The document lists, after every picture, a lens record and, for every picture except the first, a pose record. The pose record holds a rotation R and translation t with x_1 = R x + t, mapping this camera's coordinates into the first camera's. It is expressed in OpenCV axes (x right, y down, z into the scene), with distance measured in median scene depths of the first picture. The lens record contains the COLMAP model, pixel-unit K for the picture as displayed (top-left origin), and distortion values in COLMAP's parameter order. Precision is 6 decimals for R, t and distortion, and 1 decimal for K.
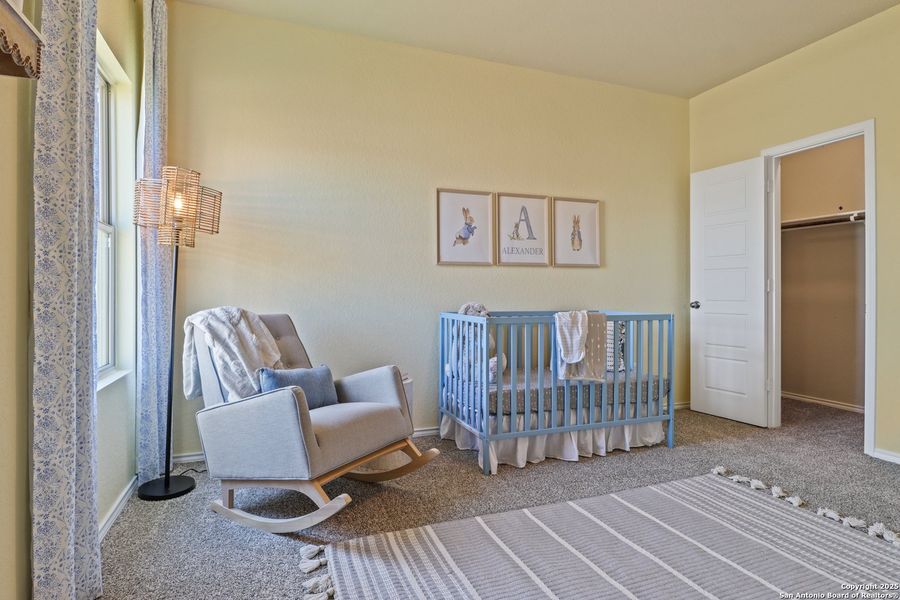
lens RADIAL K [[476.3, 0, 450.9], [0, 476.3, 297.1], [0, 0, 1]] dist [-0.002592, -0.002638]
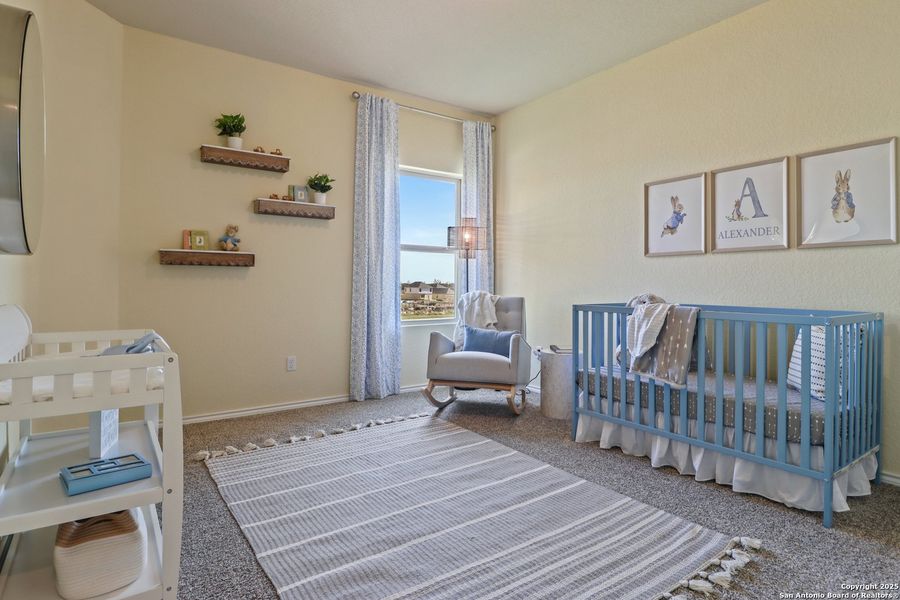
lens RADIAL K [[476.3, 0, 450.6], [0, 476.3, 291.5], [0, 0, 1]] dist [-0.002592, -0.002638]
pose [[0.253587, 0.018592, -0.967134, 0.854062], [-0.011727, 0.999801, 0.016145, -0.003361], [0.967241, 0.007248, 0.253755, 0.313122]]
